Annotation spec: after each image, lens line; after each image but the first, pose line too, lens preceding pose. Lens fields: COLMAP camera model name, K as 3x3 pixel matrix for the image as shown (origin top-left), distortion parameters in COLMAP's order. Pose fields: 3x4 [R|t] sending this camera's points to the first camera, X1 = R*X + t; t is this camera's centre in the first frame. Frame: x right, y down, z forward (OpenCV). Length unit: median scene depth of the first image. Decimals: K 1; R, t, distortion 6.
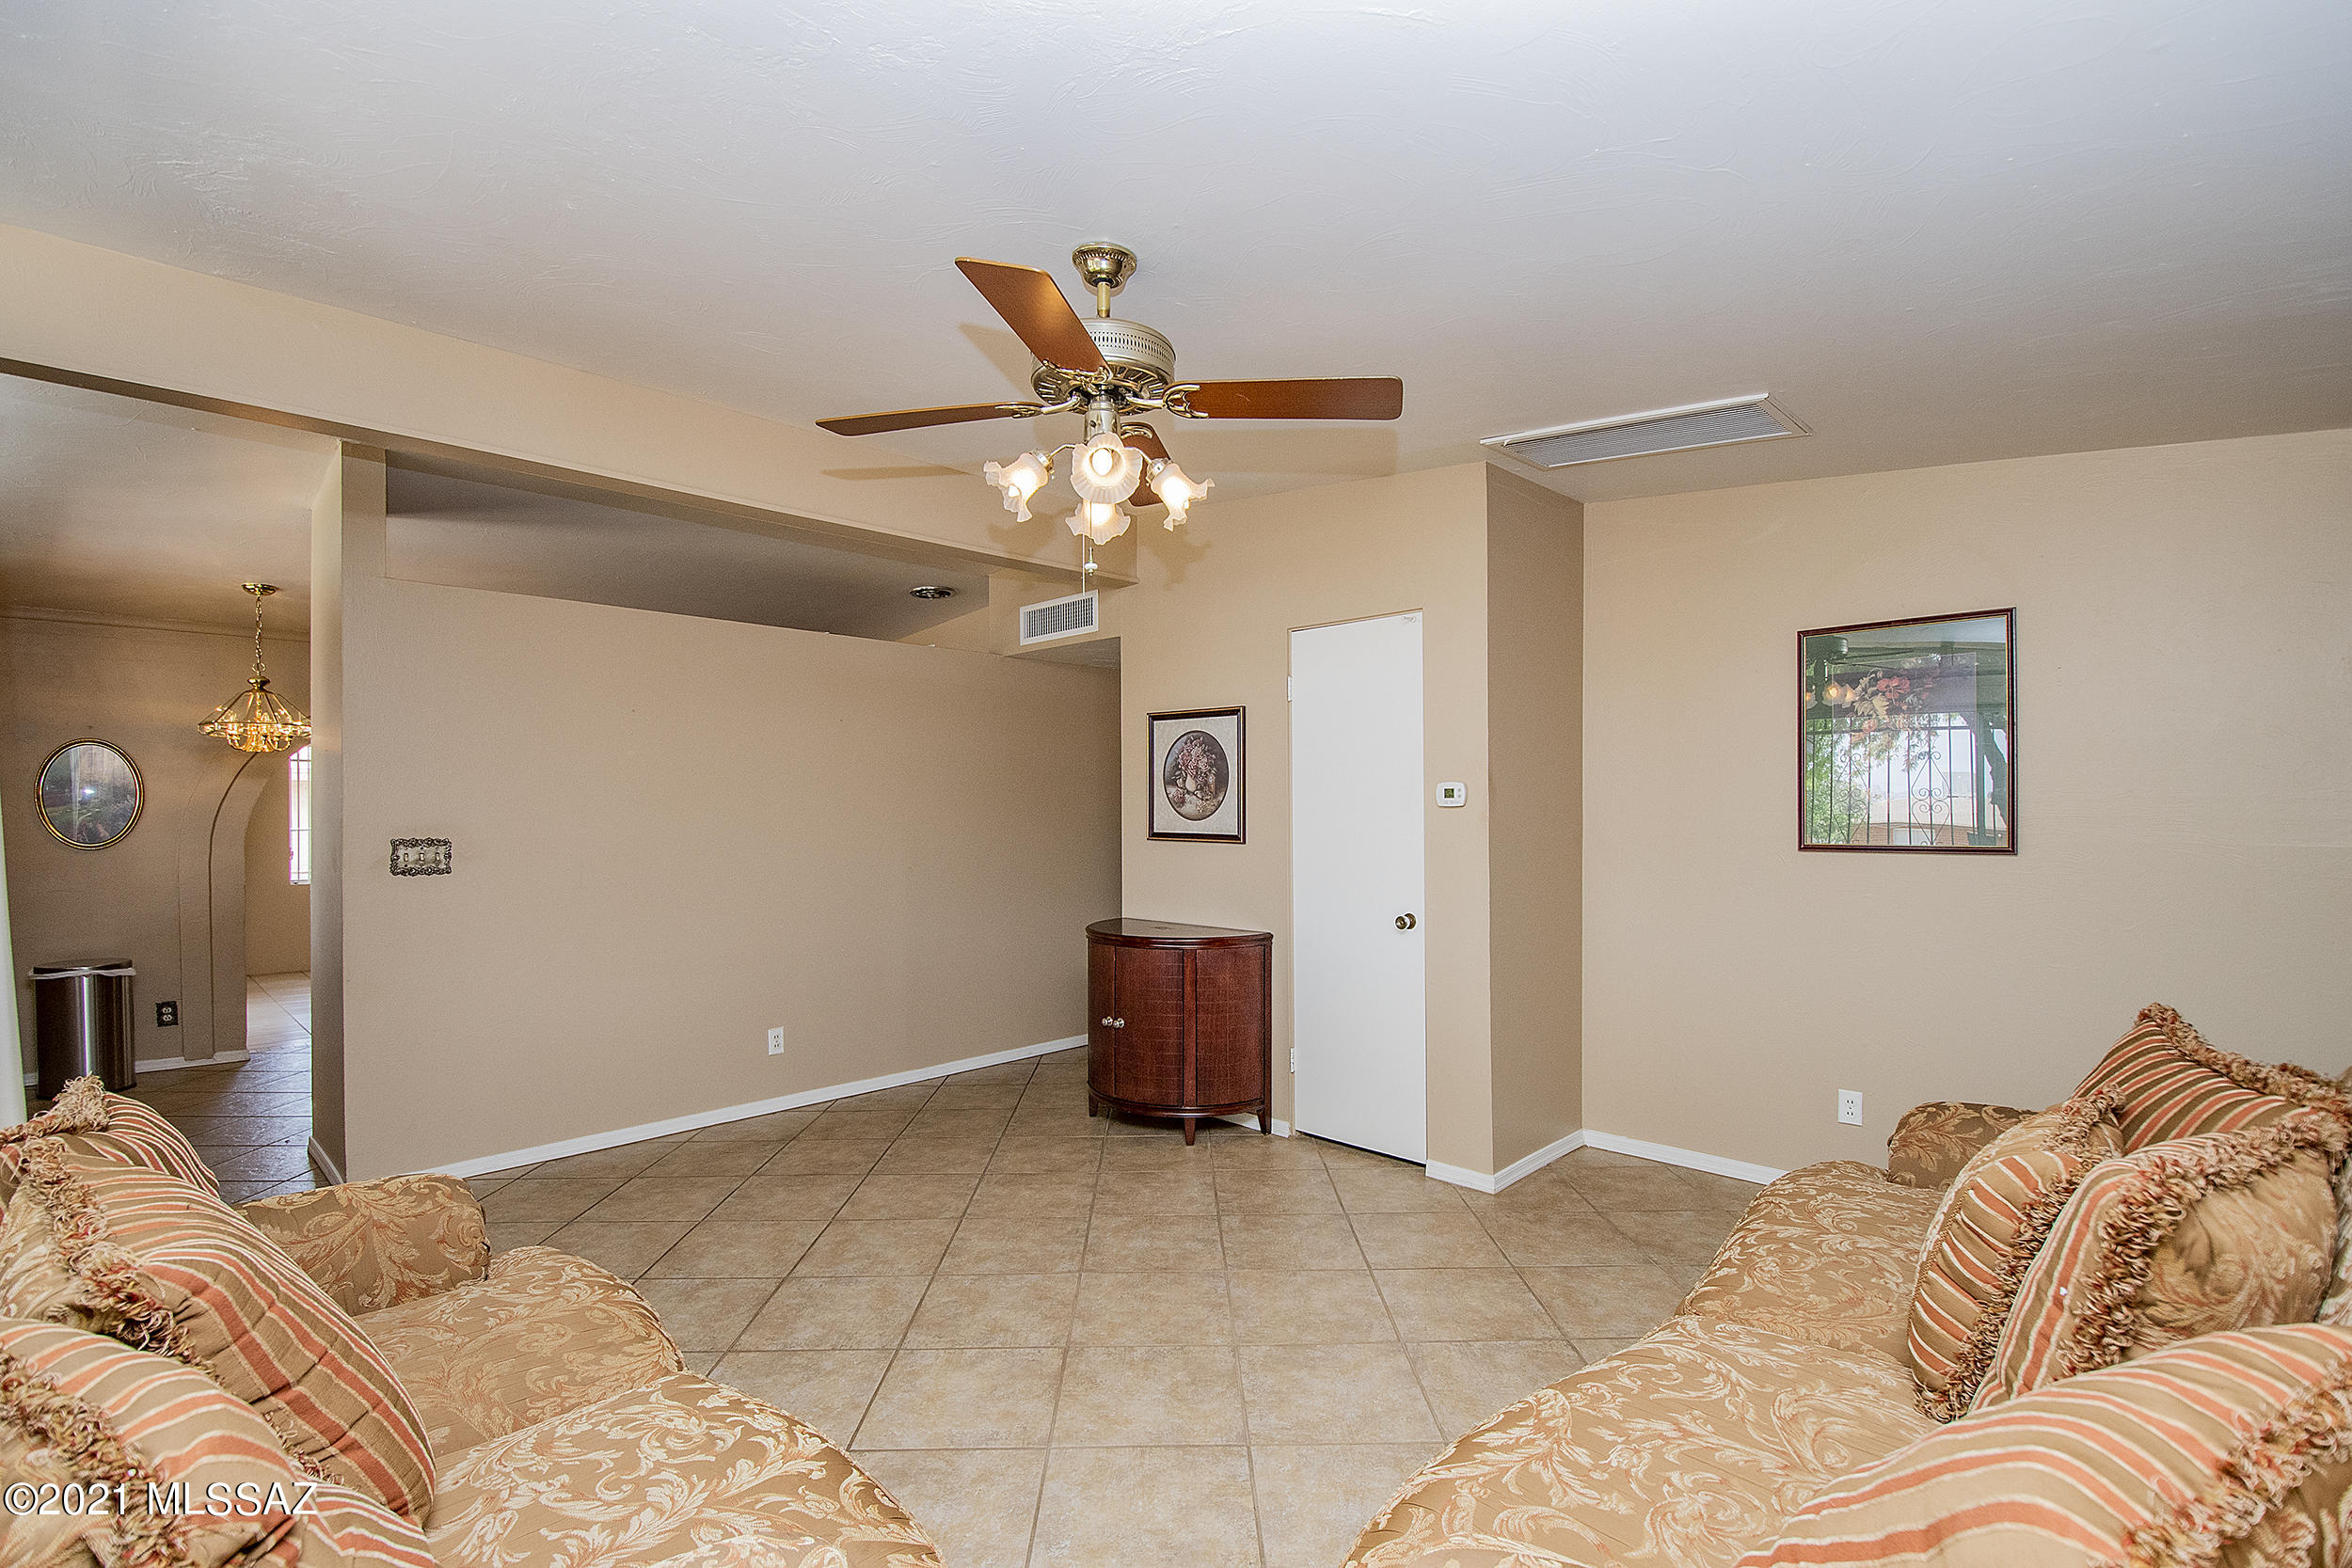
lens RADIAL K [[1038.8, 0, 1197.4], [0, 1038.8, 815.8], [0, 0, 1]] dist [0.014393, -0.025601]
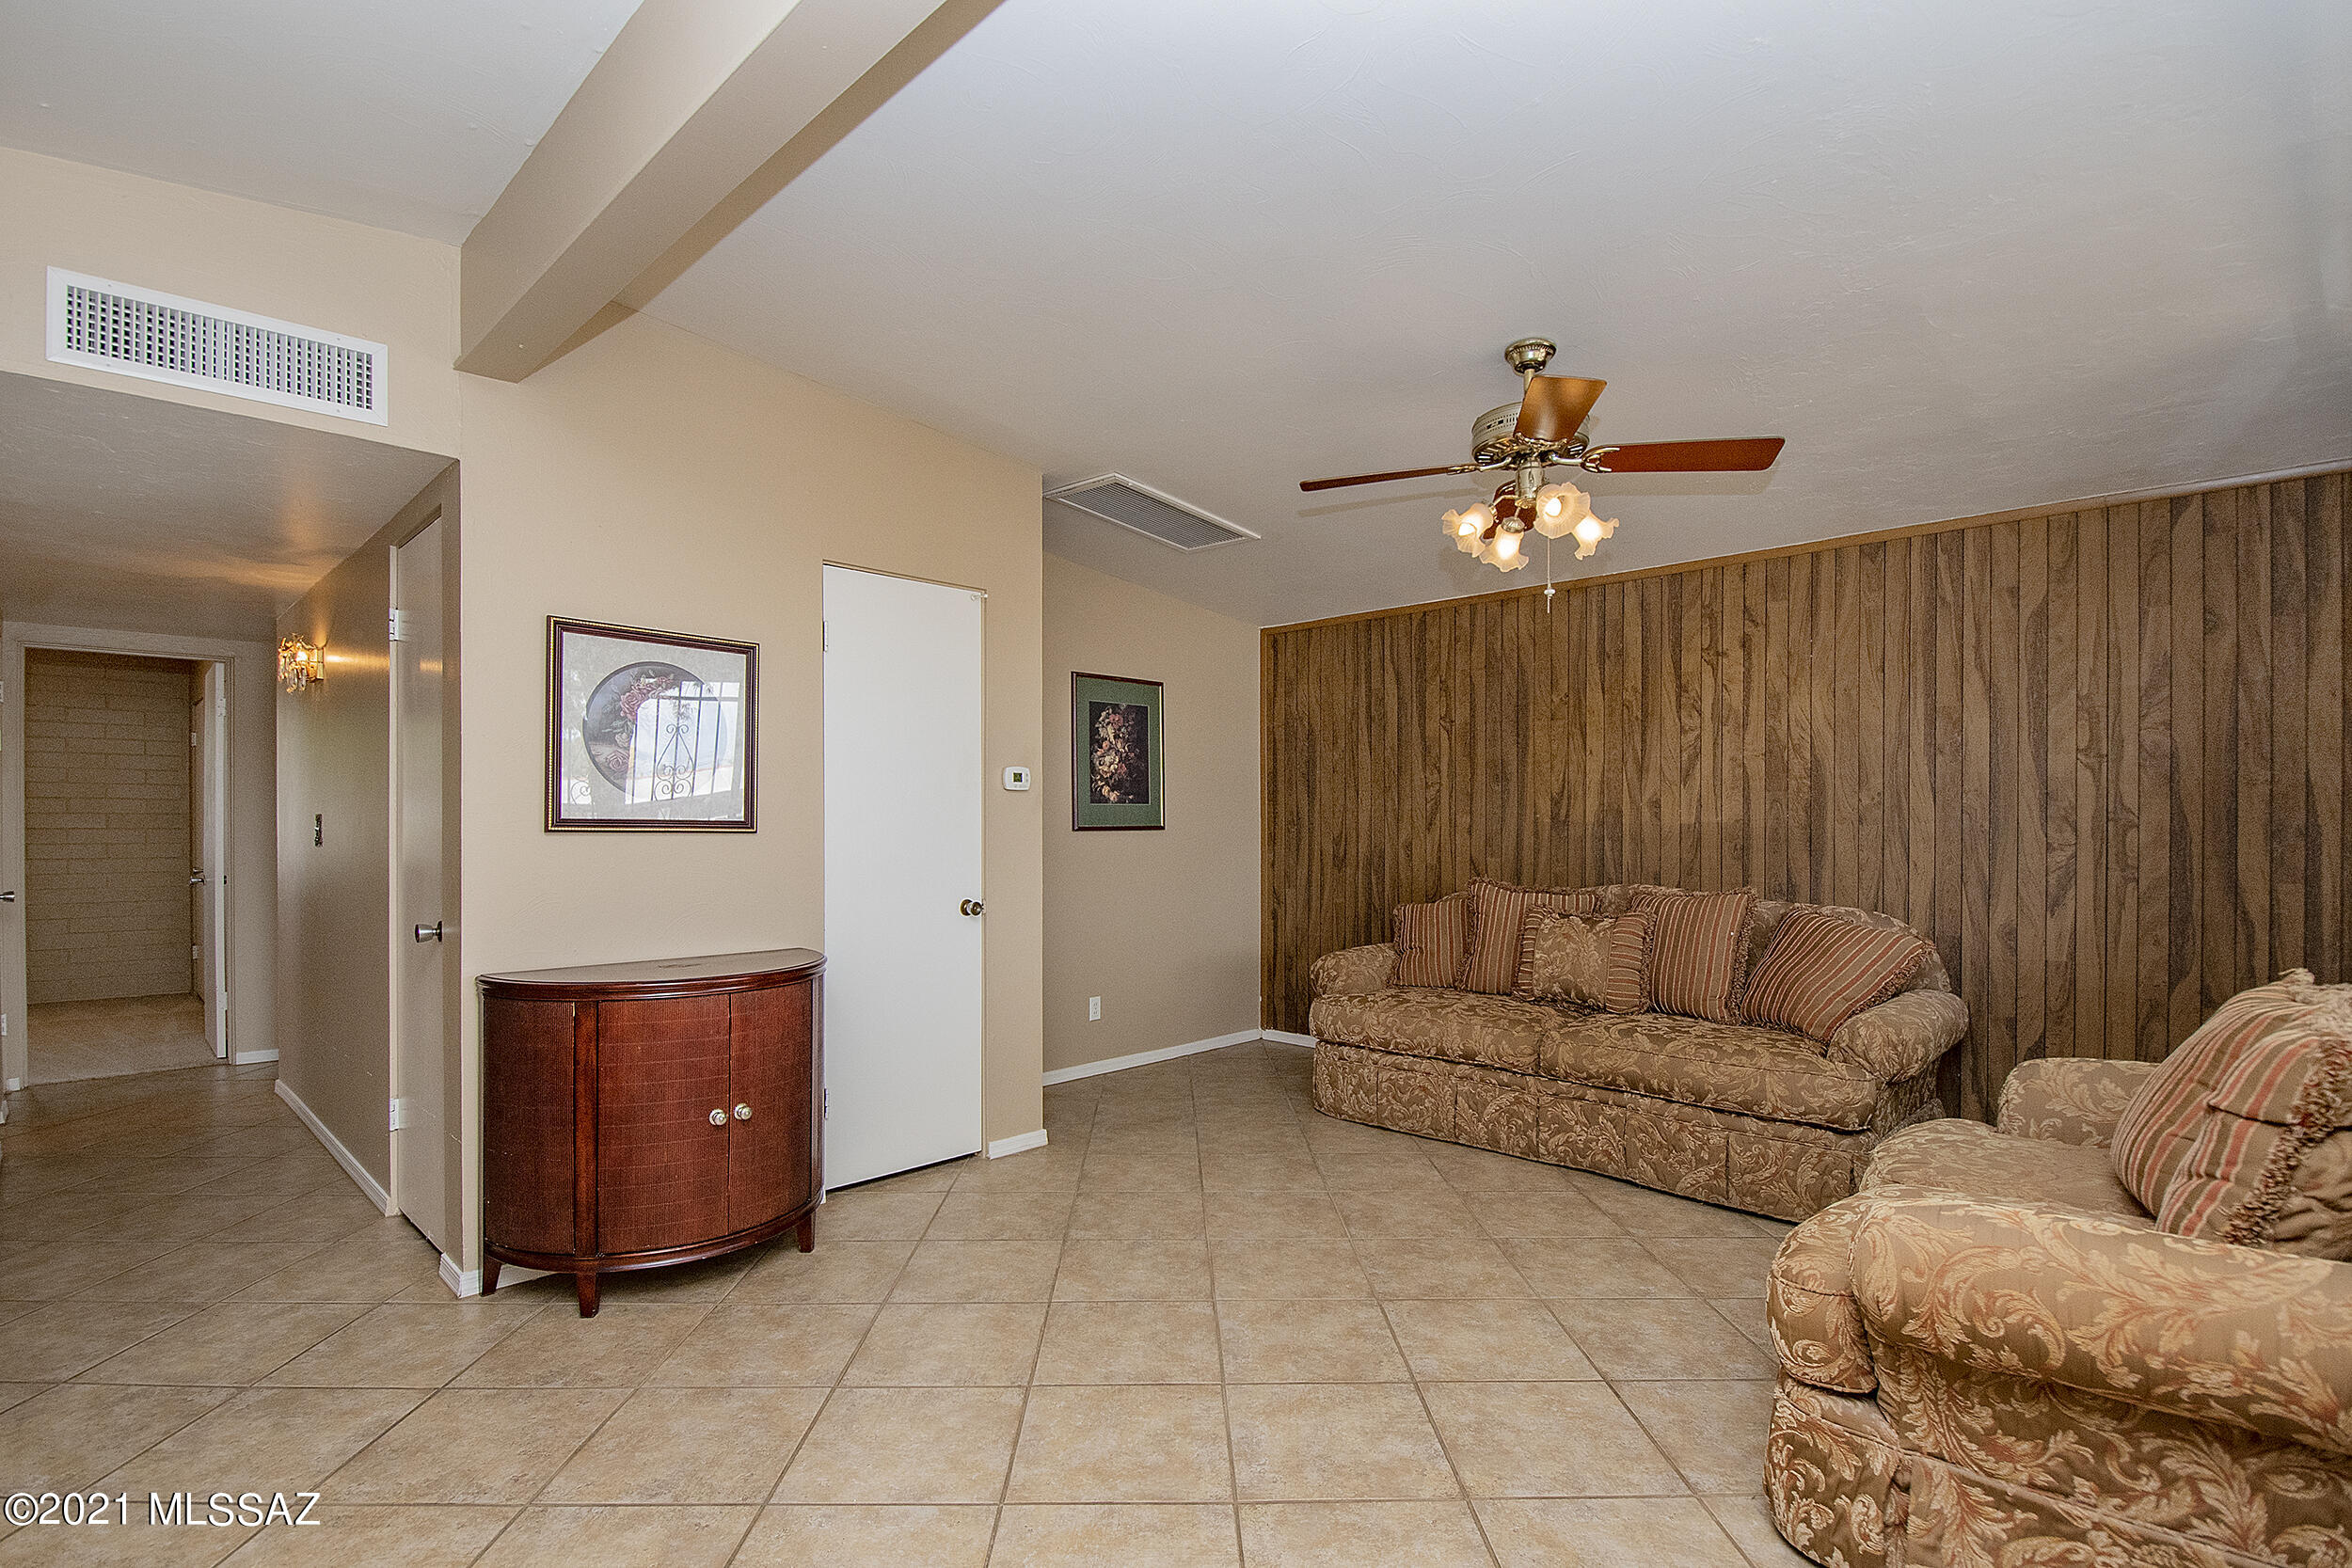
lens RADIAL K [[1070.7, 0, 1182.3], [0, 1070.7, 819.8], [0, 0, 1]] dist [0.020206, -0.027055]
pose [[0.044013, -0.001686, 0.999030, -0.768369], [-0.004707, 0.999987, 0.001895, 0.016659], [-0.999020, -0.004786, 0.044004, 0.737274]]
